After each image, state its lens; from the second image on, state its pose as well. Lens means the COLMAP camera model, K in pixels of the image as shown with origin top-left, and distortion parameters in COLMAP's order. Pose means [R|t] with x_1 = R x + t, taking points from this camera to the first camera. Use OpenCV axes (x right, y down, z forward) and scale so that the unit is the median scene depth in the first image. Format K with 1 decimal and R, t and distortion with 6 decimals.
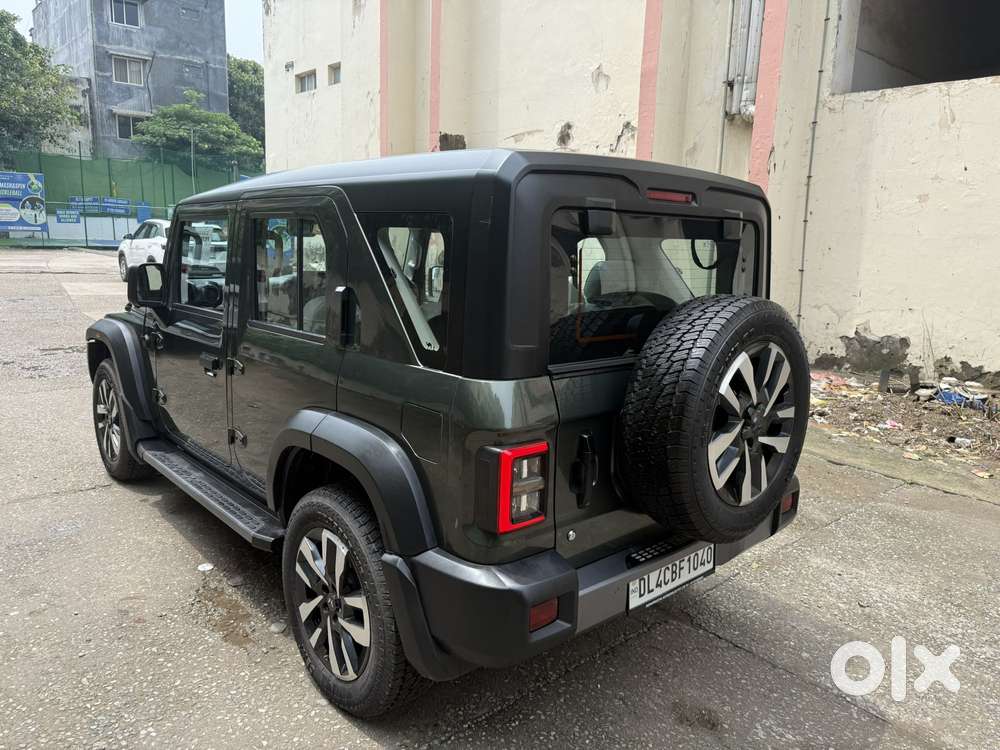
lens RADIAL K [[702.5, 0, 489.4], [0, 702.5, 374.4], [0, 0, 1]] dist [0.008532, -0.022166]
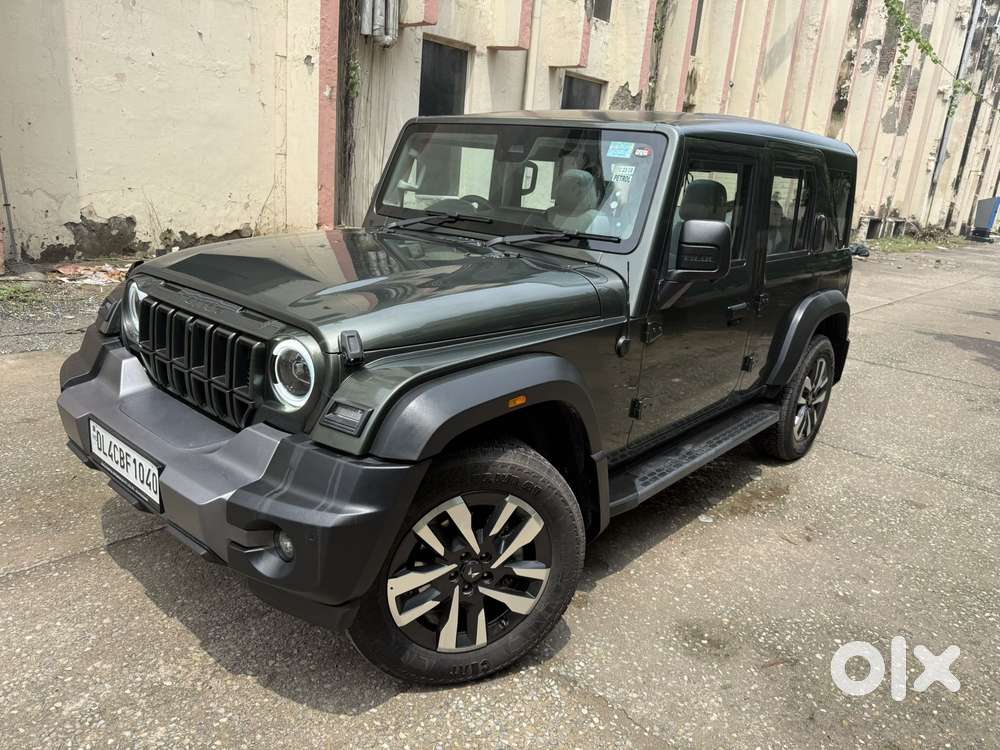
lens RADIAL K [[710.7, 0, 497.1], [0, 710.7, 373.4], [0, 0, 1]] dist [0.004482, -0.020174]
pose [[-0.125038, -0.316931, 0.940170, -0.521340], [0.107992, 0.937629, 0.330437, -0.118935], [-0.986257, 0.142849, -0.083013, 0.561101]]
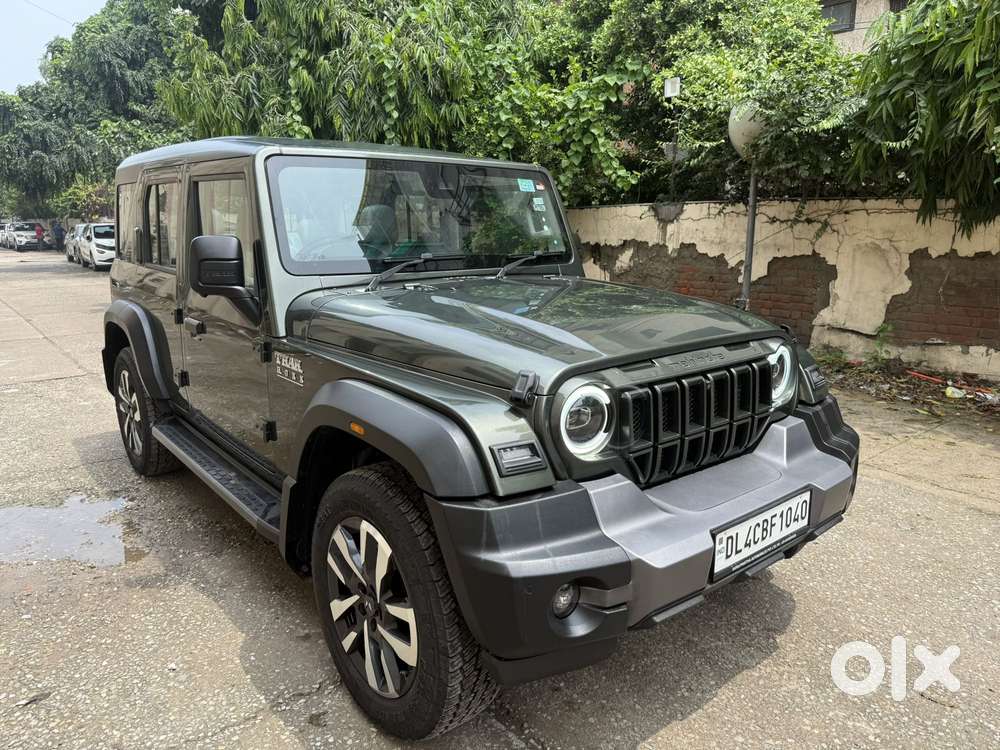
lens RADIAL K [[710.7, 0, 497.1], [0, 710.7, 373.4], [0, 0, 1]] dist [0.004482, -0.020174]
pose [[-0.998688, -0.044929, 0.024558, -0.172138], [-0.031692, 0.919118, 0.392704, -0.165745], [-0.040215, 0.391411, -0.919337, 0.899482]]
